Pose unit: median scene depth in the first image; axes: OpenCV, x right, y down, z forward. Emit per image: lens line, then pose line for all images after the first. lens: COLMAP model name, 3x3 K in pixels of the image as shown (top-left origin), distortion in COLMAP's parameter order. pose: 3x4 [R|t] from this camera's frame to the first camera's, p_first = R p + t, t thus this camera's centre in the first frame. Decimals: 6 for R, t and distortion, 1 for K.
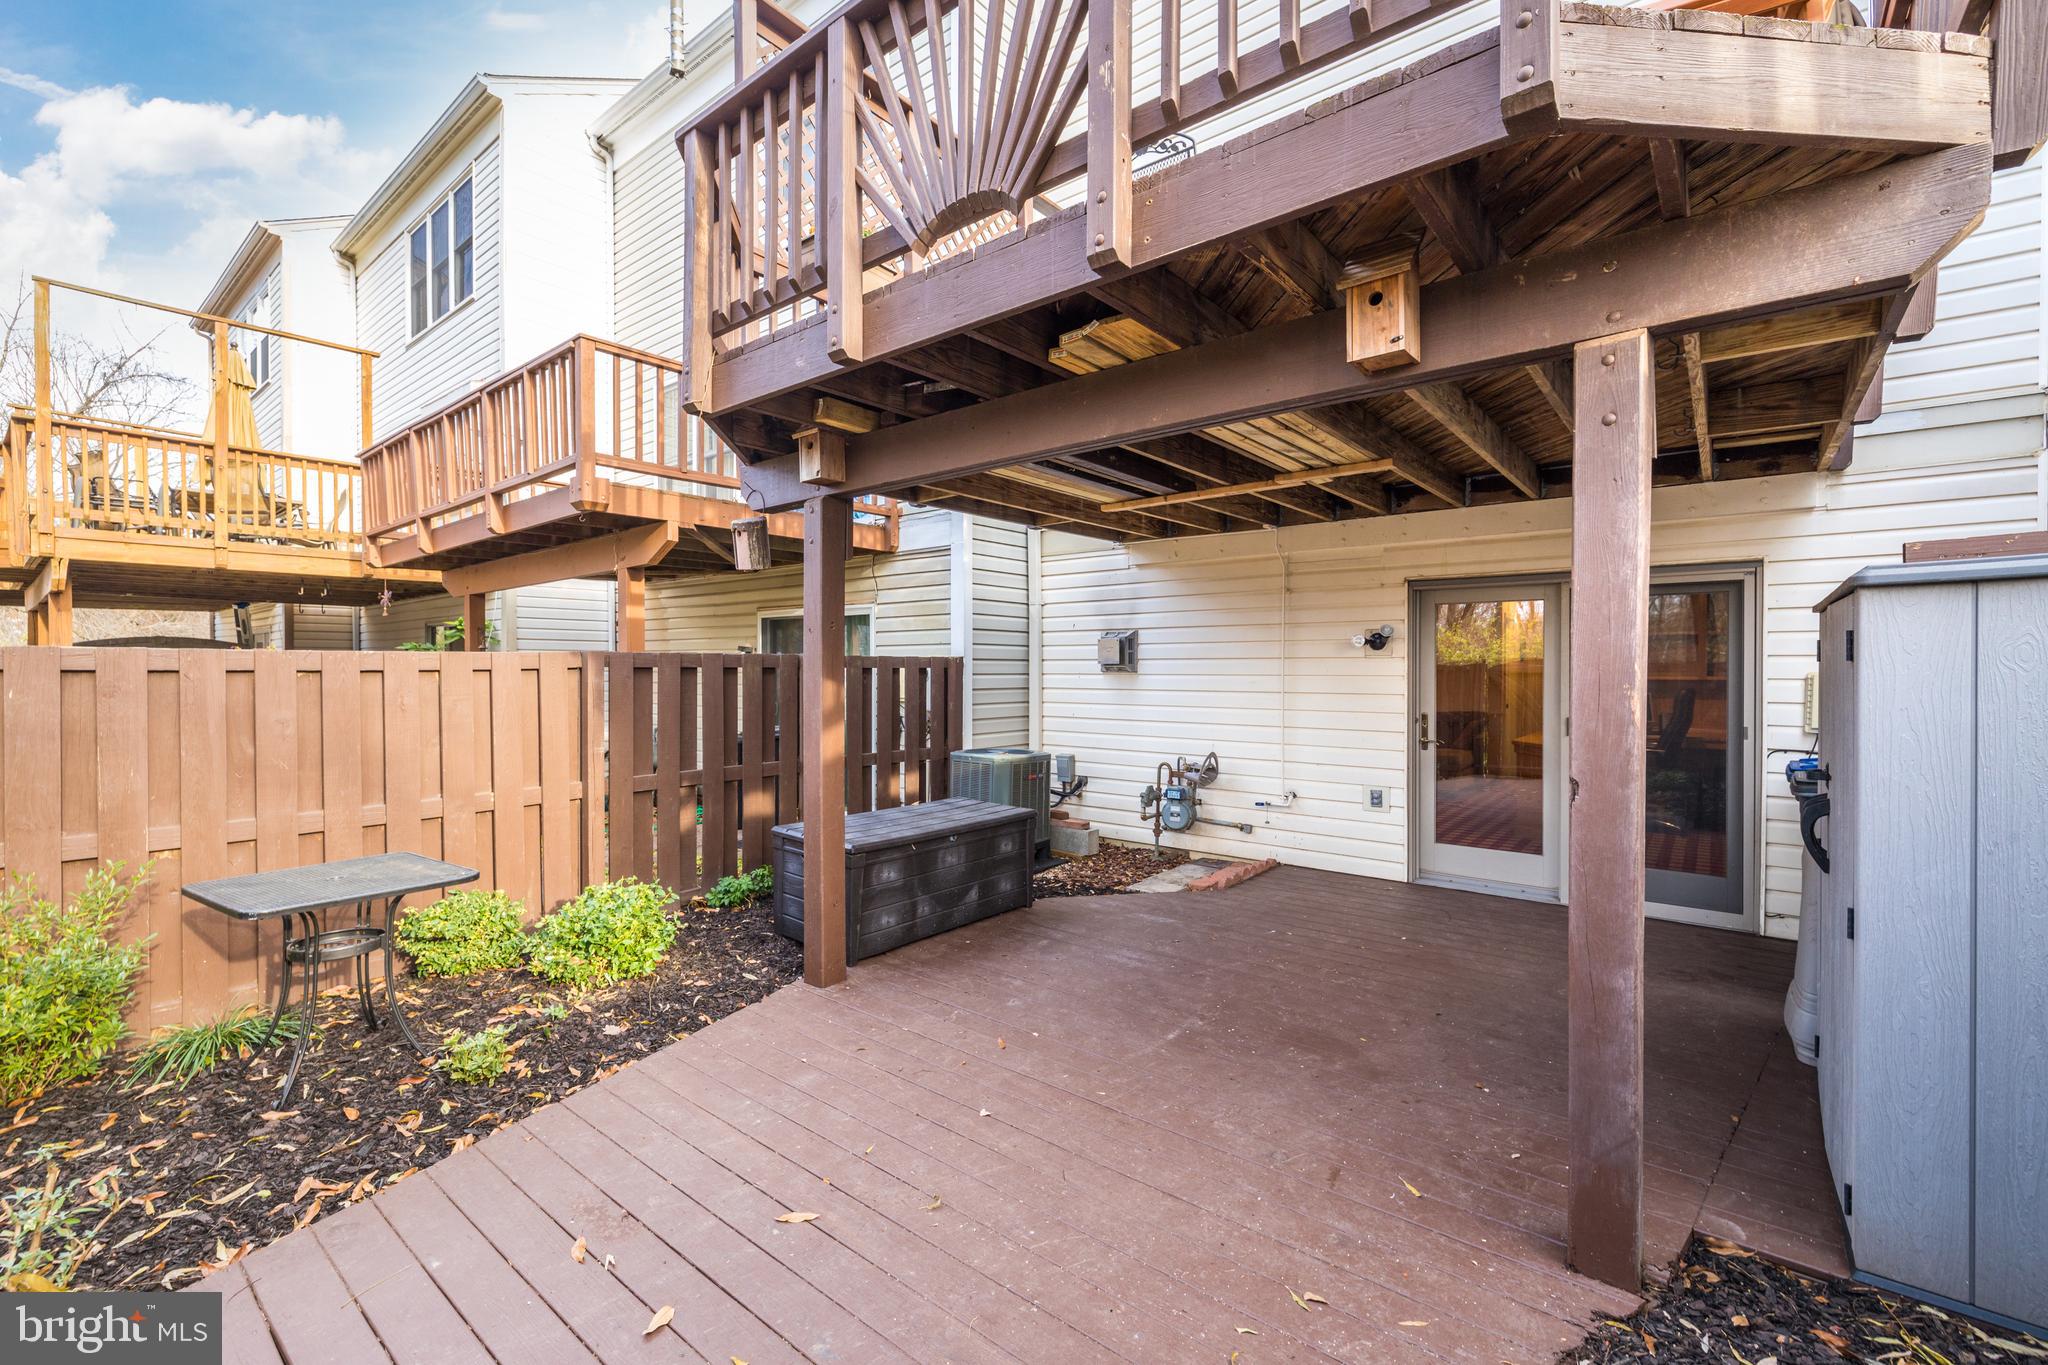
lens RADIAL K [[862.1, 0, 1021.9], [0, 862.1, 676.1], [0, 0, 1]] dist [-0.003218, 0.000052]
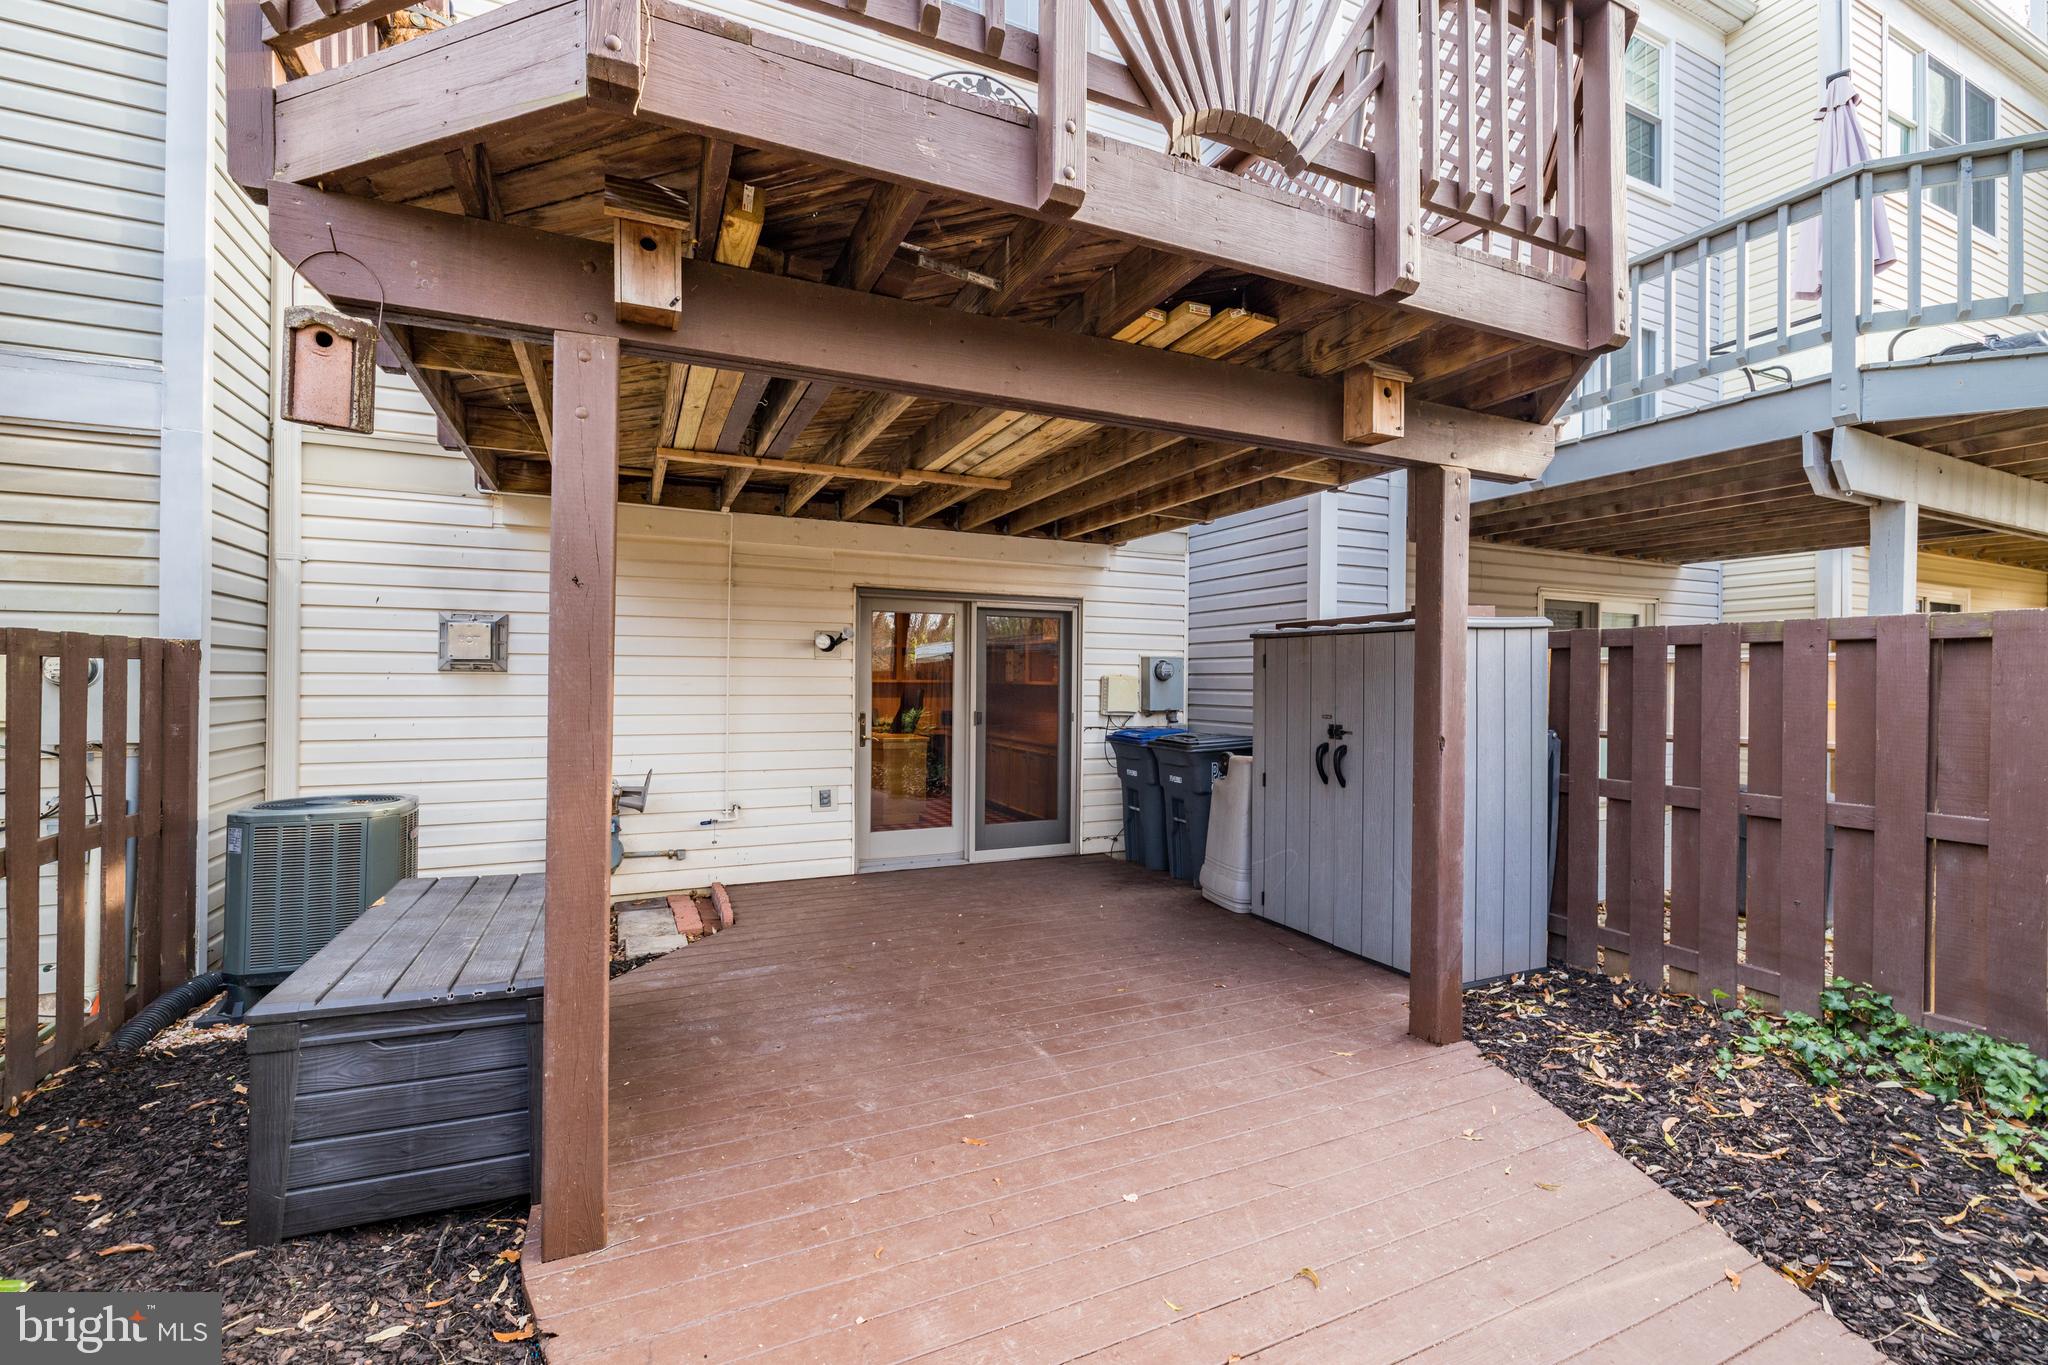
lens RADIAL K [[862.1, 0, 1021.9], [0, 862.1, 676.1], [0, 0, 1]] dist [-0.003218, 0.000052]
pose [[0.439934, 0.006003, 0.898010, -0.480068], [0.001185, 0.999973, -0.007265, 0.007537], [-0.898029, 0.004260, 0.439915, 0.419903]]
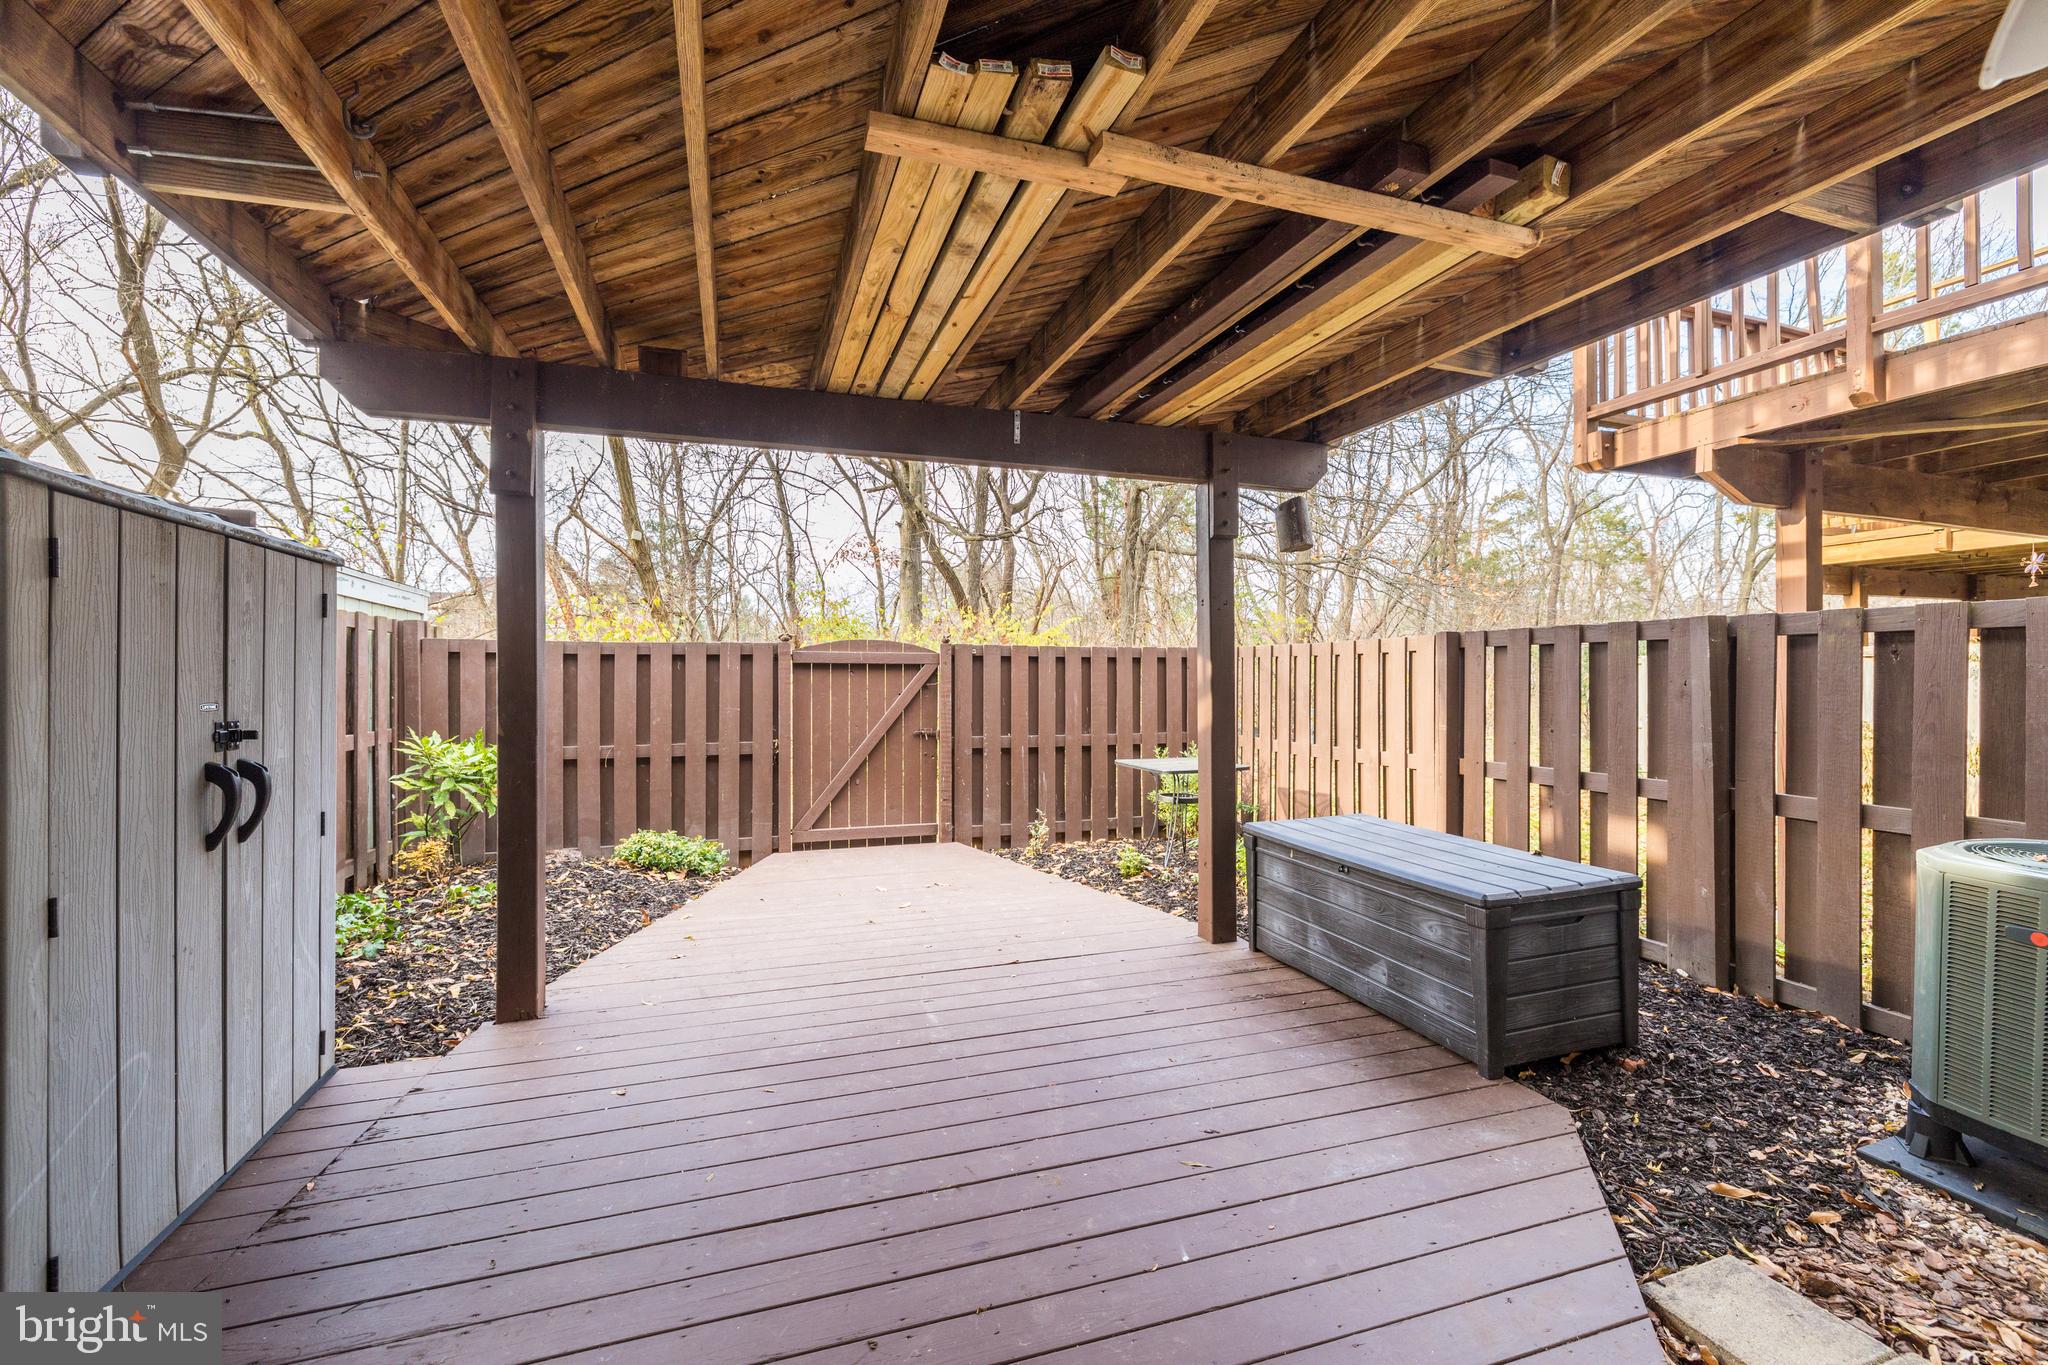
lens RADIAL K [[885.6, 0, 1024.0], [0, 885.6, 673.7], [0, 0, 1]] dist [-0.050353, 0.018088]
pose [[-0.534687, -0.001480, -0.845049, 0.657408], [-0.011412, 0.999920, 0.005469, 0.021508], [0.844973, 0.012567, -0.534661, 1.117458]]
